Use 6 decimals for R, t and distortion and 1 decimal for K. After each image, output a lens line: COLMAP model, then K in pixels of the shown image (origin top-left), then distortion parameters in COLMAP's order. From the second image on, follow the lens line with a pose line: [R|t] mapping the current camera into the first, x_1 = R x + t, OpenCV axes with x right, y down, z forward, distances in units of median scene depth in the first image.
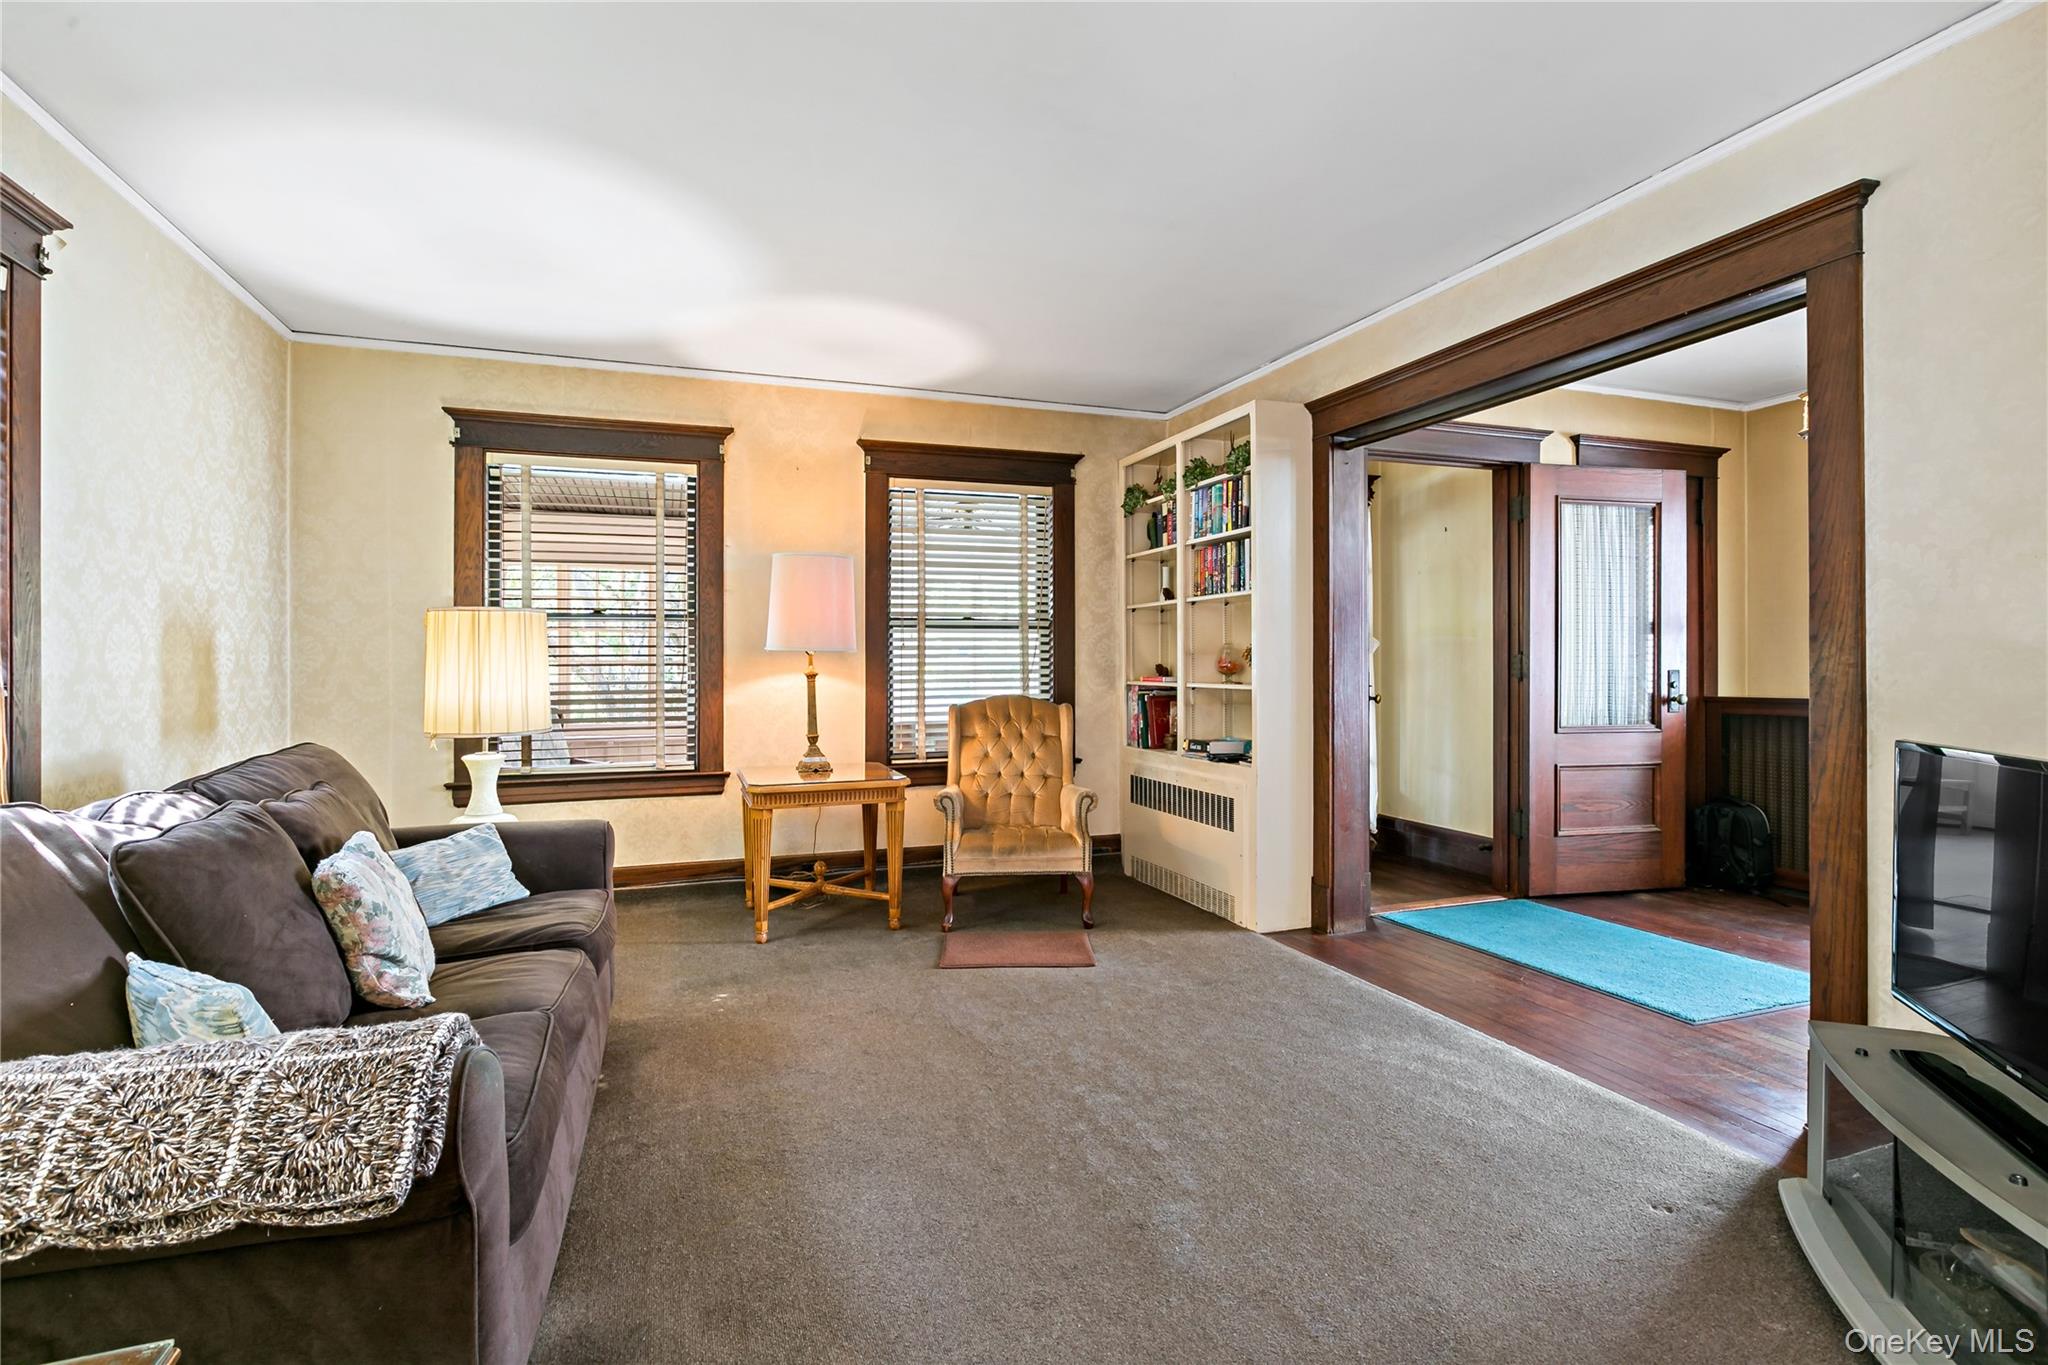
lens RADIAL K [[989.9, 0, 1023.3], [0, 989.9, 656.1], [0, 0, 1]] dist [0.000497, 0.000403]
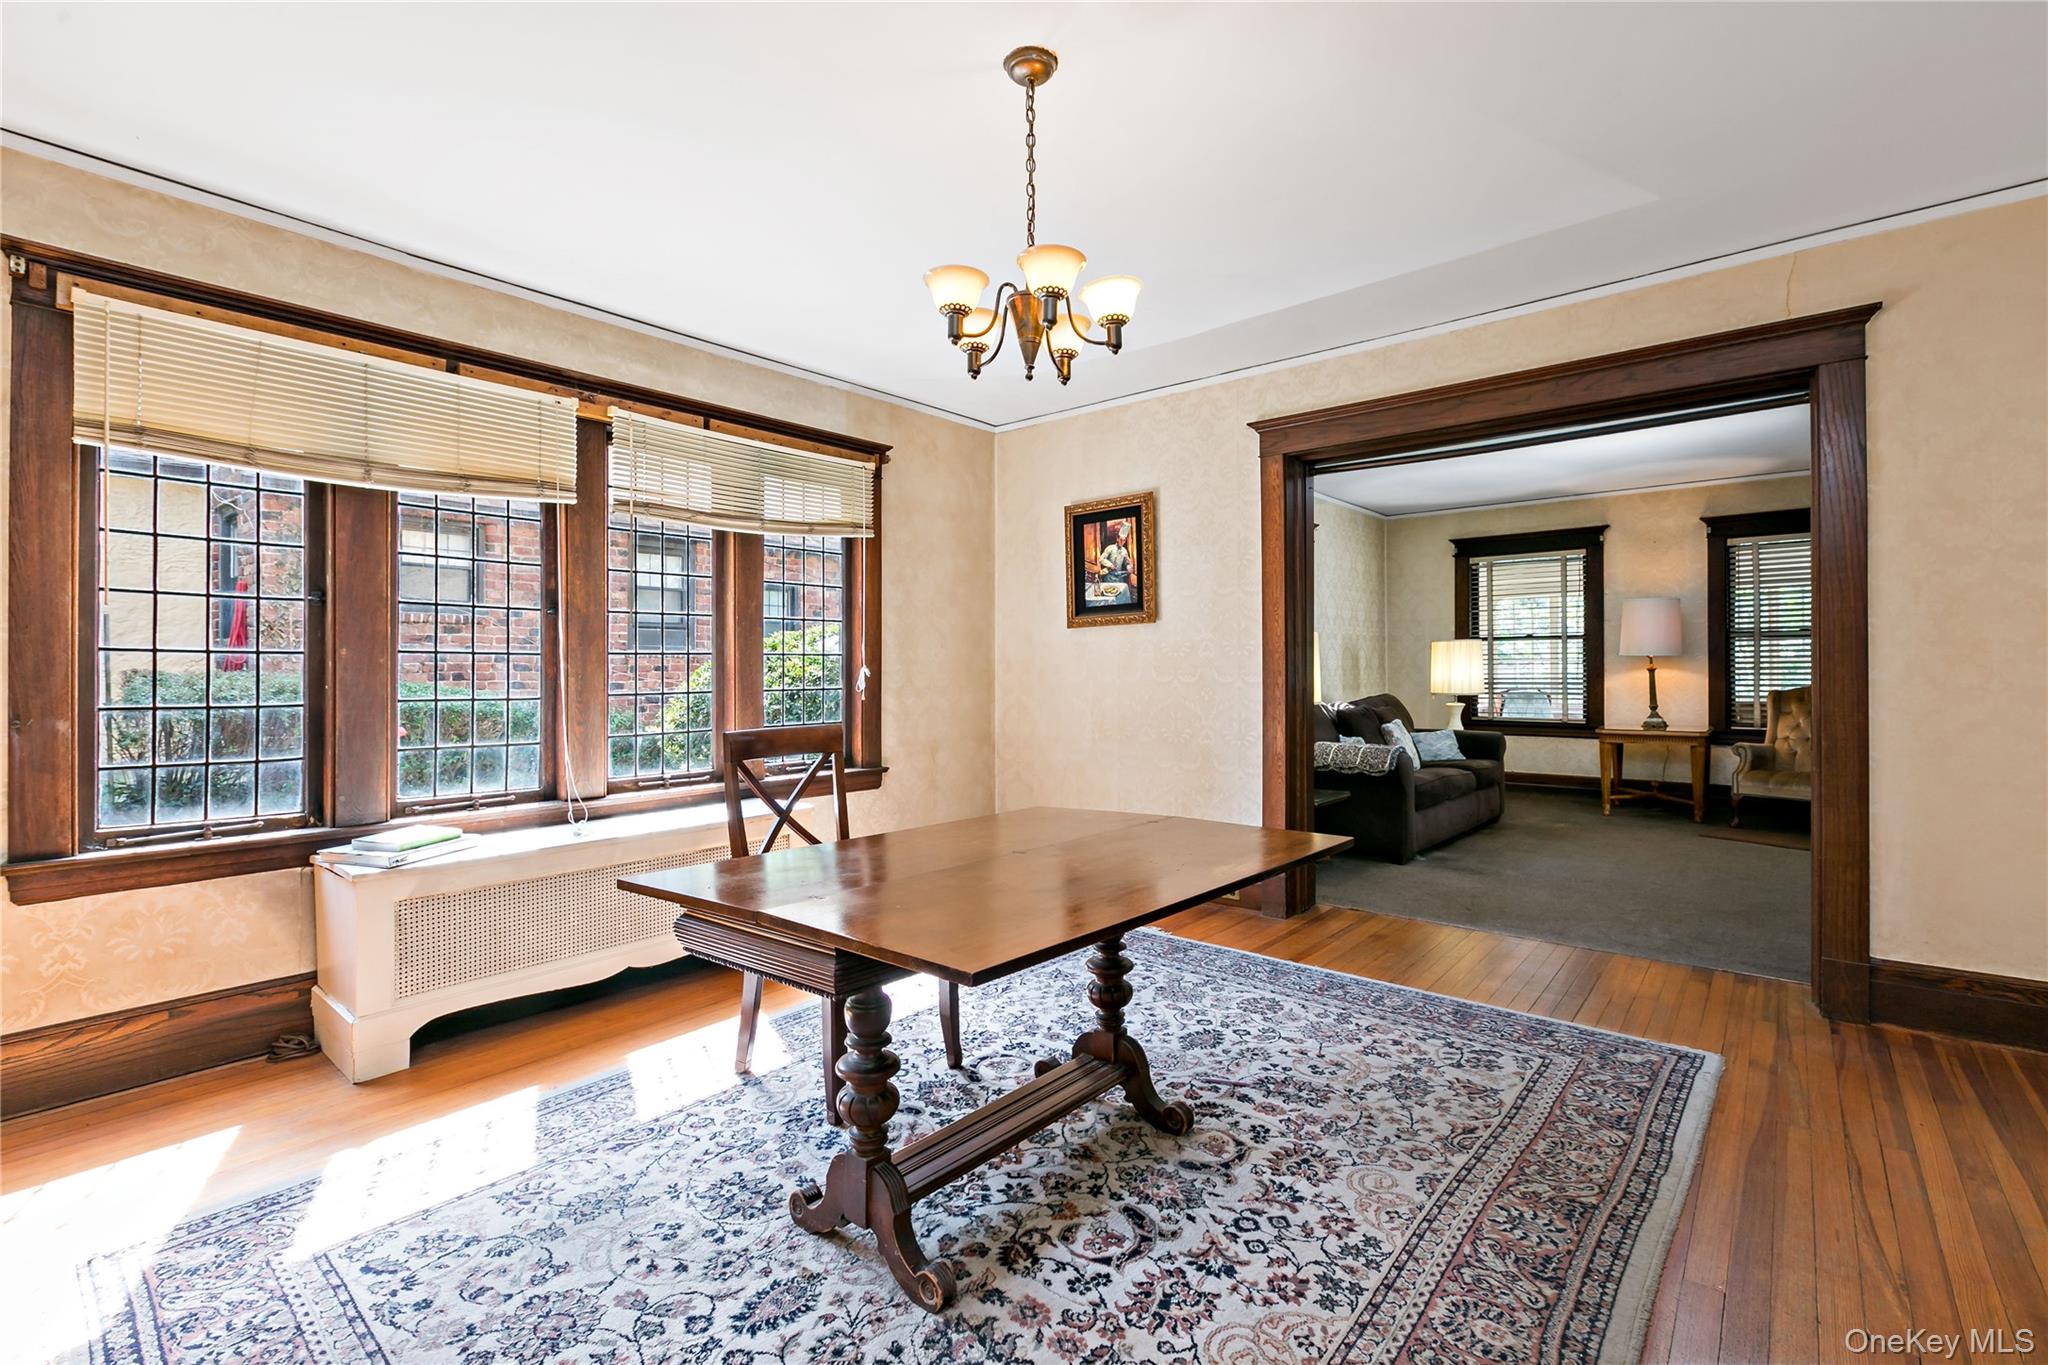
lens RADIAL K [[930.1, 0, 1014.9], [0, 930.1, 678.7], [0, 0, 1]] dist [0.001943, -0.000297]
pose [[0.503811, 0.011338, -0.863740, 0.592124], [0.010778, 0.999753, 0.019411, -0.007187], [0.863747, -0.019089, 0.503564, -0.712296]]
